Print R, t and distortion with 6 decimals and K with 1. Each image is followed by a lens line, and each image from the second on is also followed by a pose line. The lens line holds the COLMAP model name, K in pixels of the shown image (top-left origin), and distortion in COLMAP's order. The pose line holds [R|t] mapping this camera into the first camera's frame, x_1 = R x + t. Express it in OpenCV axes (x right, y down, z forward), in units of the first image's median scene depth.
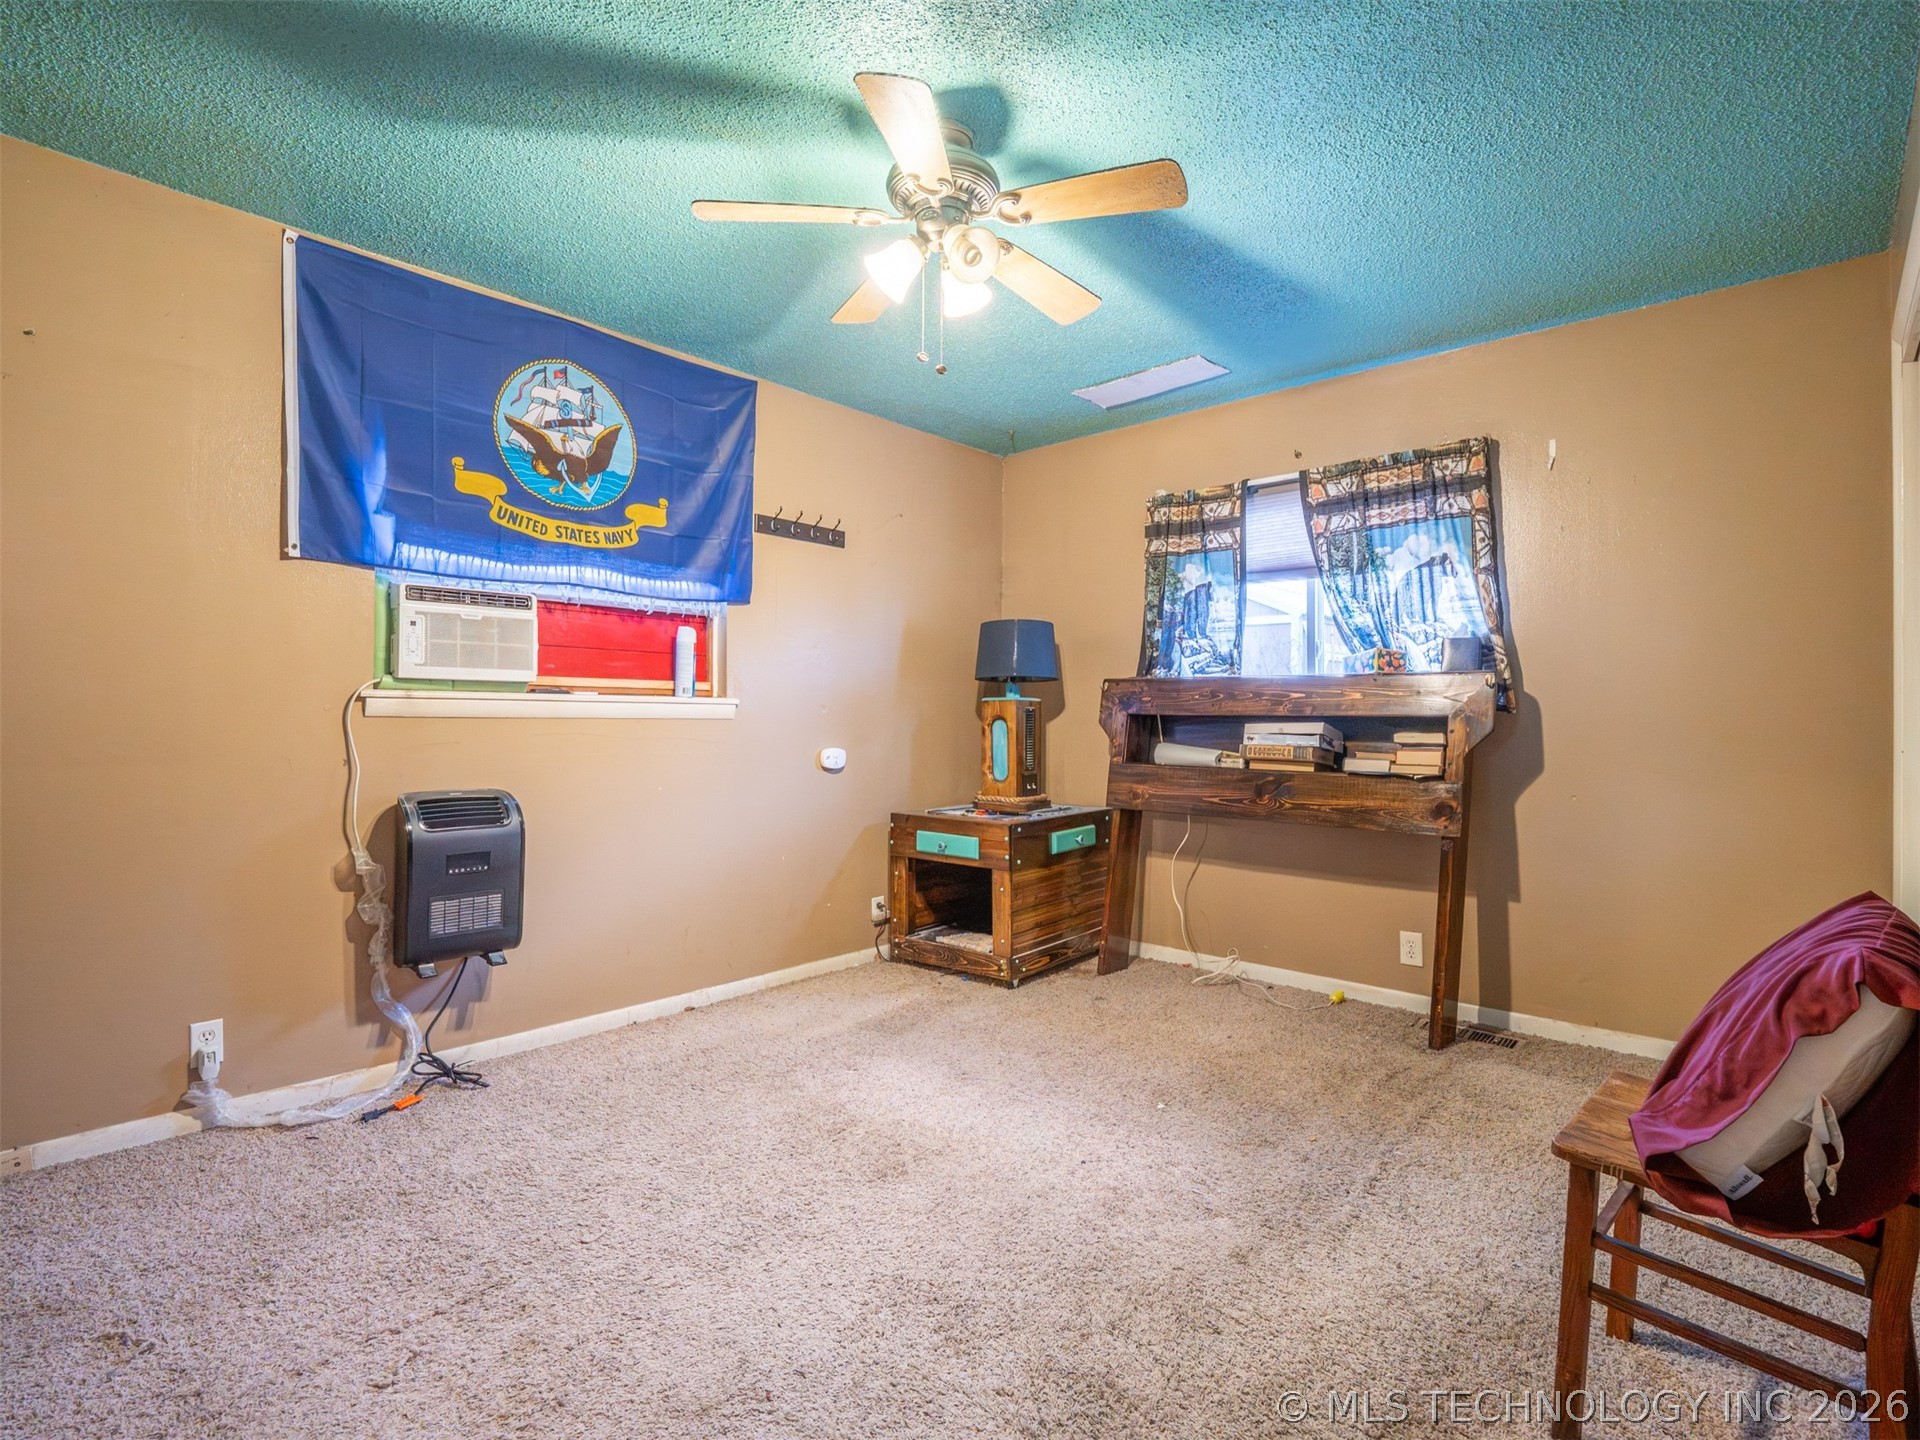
lens RADIAL K [[941.5, 0, 961.1], [0, 941.5, 710.2], [0, 0, 1]] dist [-0.009334, -0.003443]
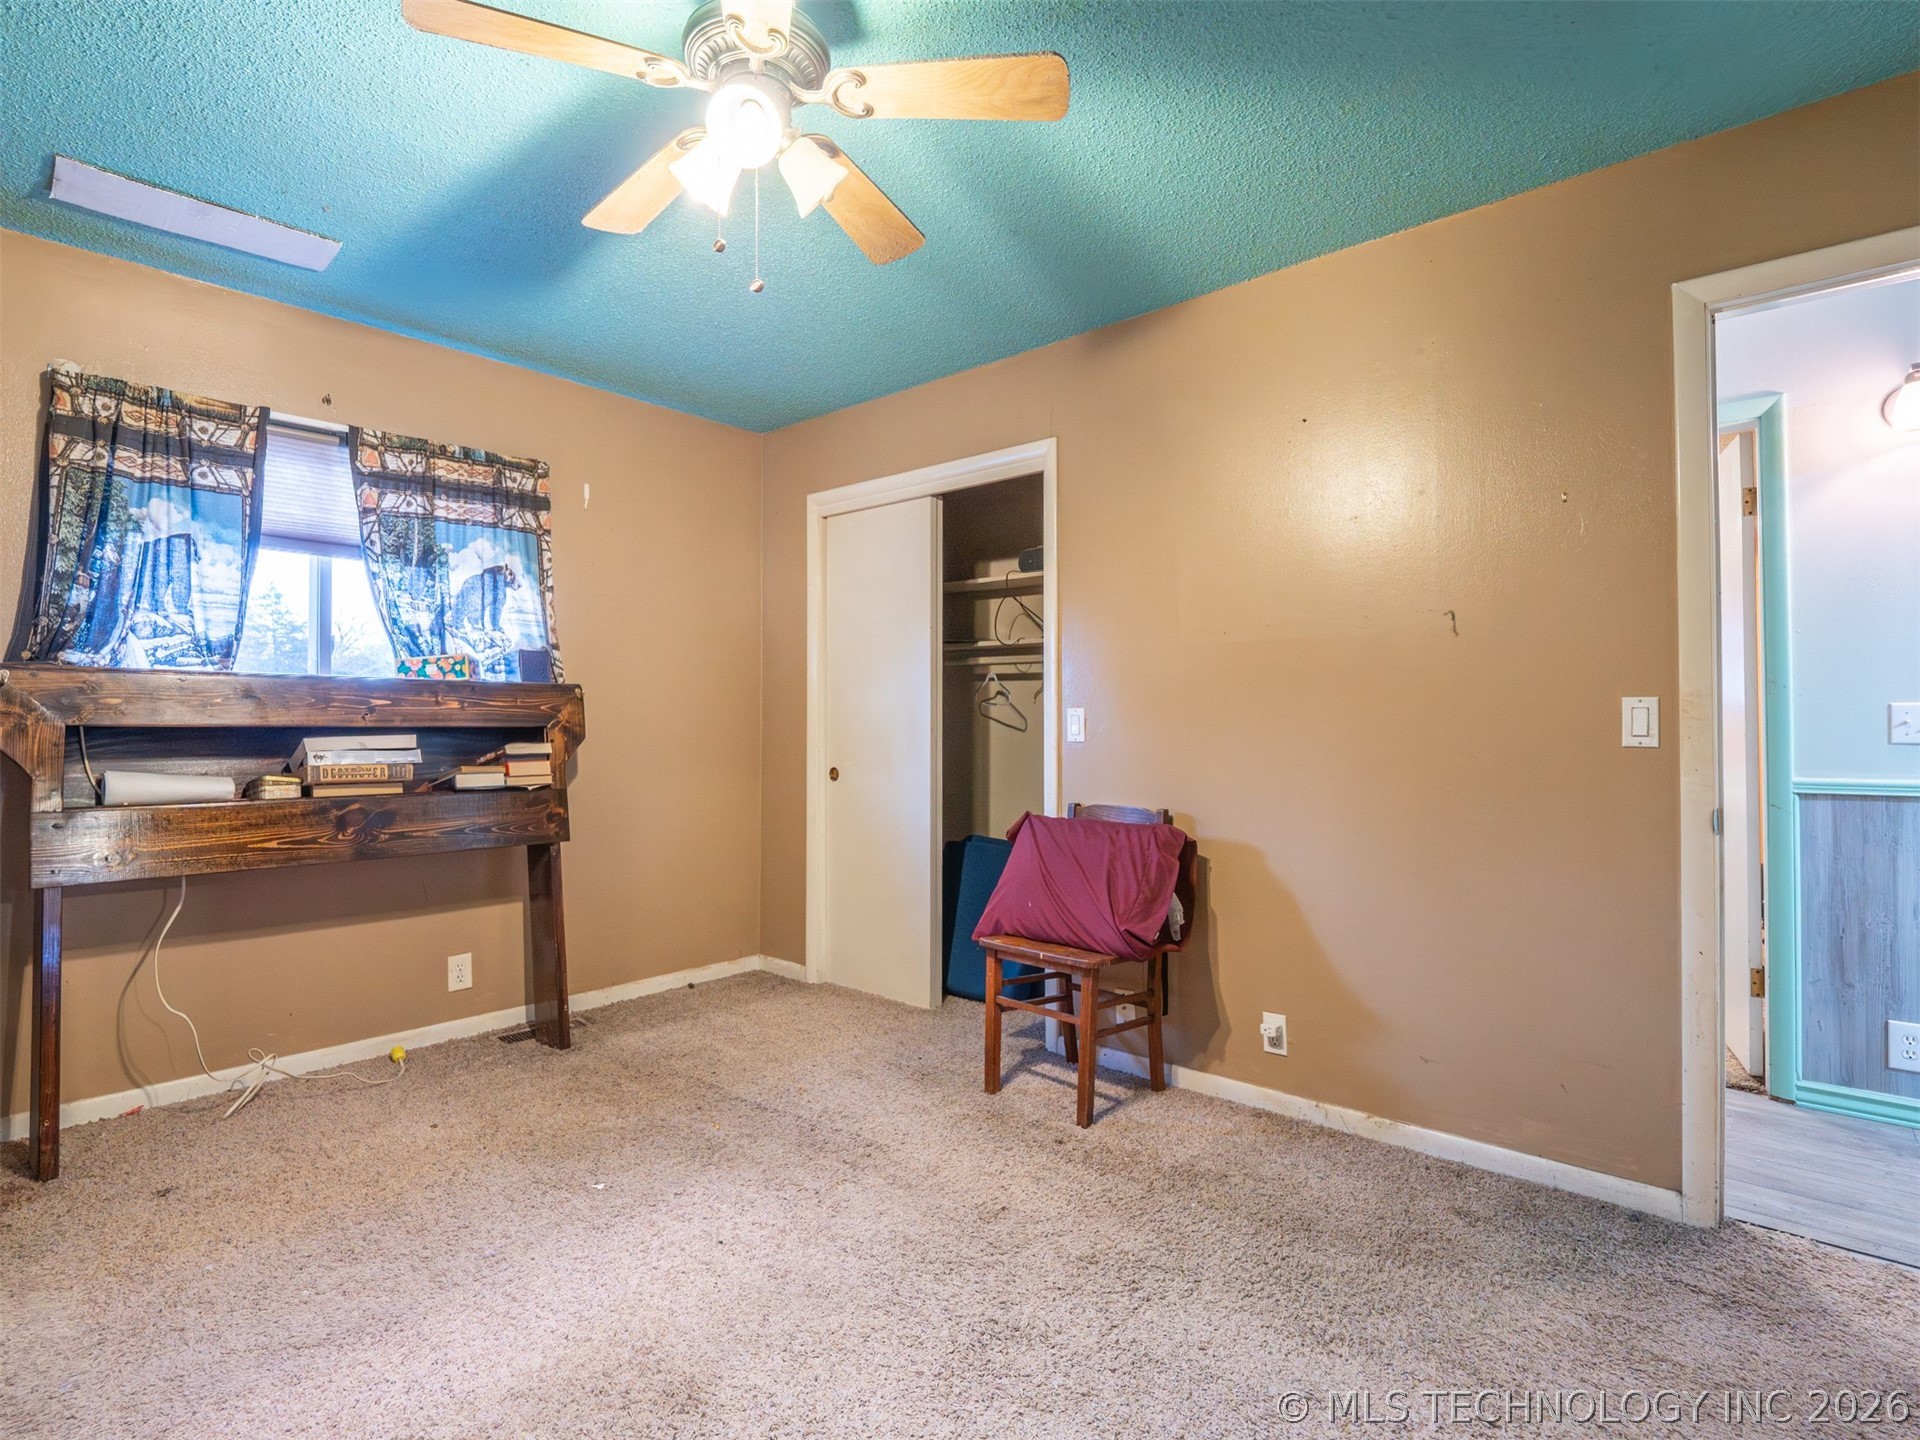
lens RADIAL K [[941.5, 0, 960.8], [0, 941.5, 716.9], [0, 0, 1]] dist [-0.009334, -0.003443]
pose [[0.003705, 0.006791, 0.999970, -0.452996], [-0.002735, 0.999973, -0.006781, 0.001260], [-0.999989, -0.002710, 0.003724, 0.478339]]
